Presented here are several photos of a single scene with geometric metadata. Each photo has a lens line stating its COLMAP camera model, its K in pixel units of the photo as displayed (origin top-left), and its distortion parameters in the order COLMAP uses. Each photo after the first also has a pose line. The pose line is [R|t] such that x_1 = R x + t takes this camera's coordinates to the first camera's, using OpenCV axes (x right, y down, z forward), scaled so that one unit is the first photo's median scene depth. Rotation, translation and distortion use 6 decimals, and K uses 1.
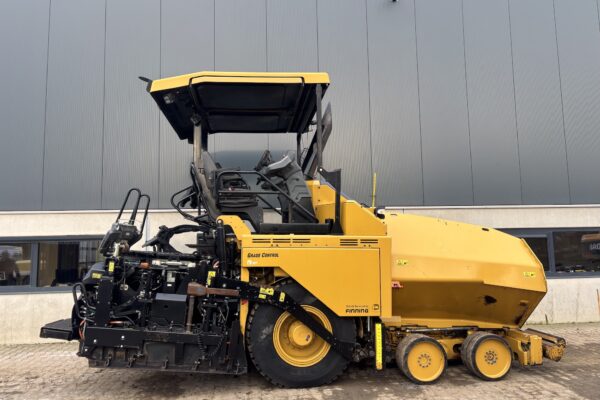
lens RADIAL K [[449.0, 0, 299.9], [0, 449.0, 199.0], [0, 0, 1]] dist [0.003768, -0.000068]
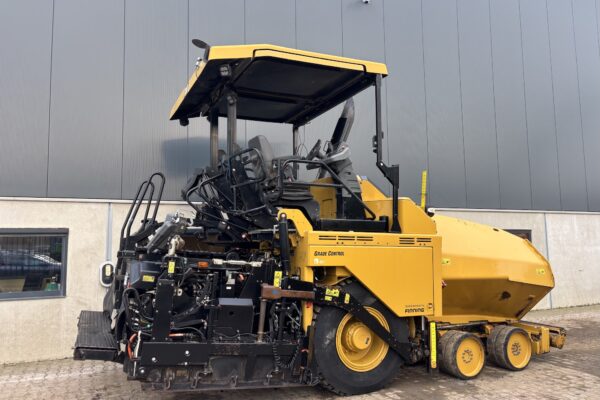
lens RADIAL K [[449.3, 0, 299.9], [0, 449.3, 201.4], [0, 0, 1]] dist [0.002574, -0.000917]
pose [[0.952267, 0.037107, 0.303002, -0.415792], [-0.039375, 0.999224, 0.001379, 0.019832], [-0.302716, -0.013244, 0.952989, 0.142349]]
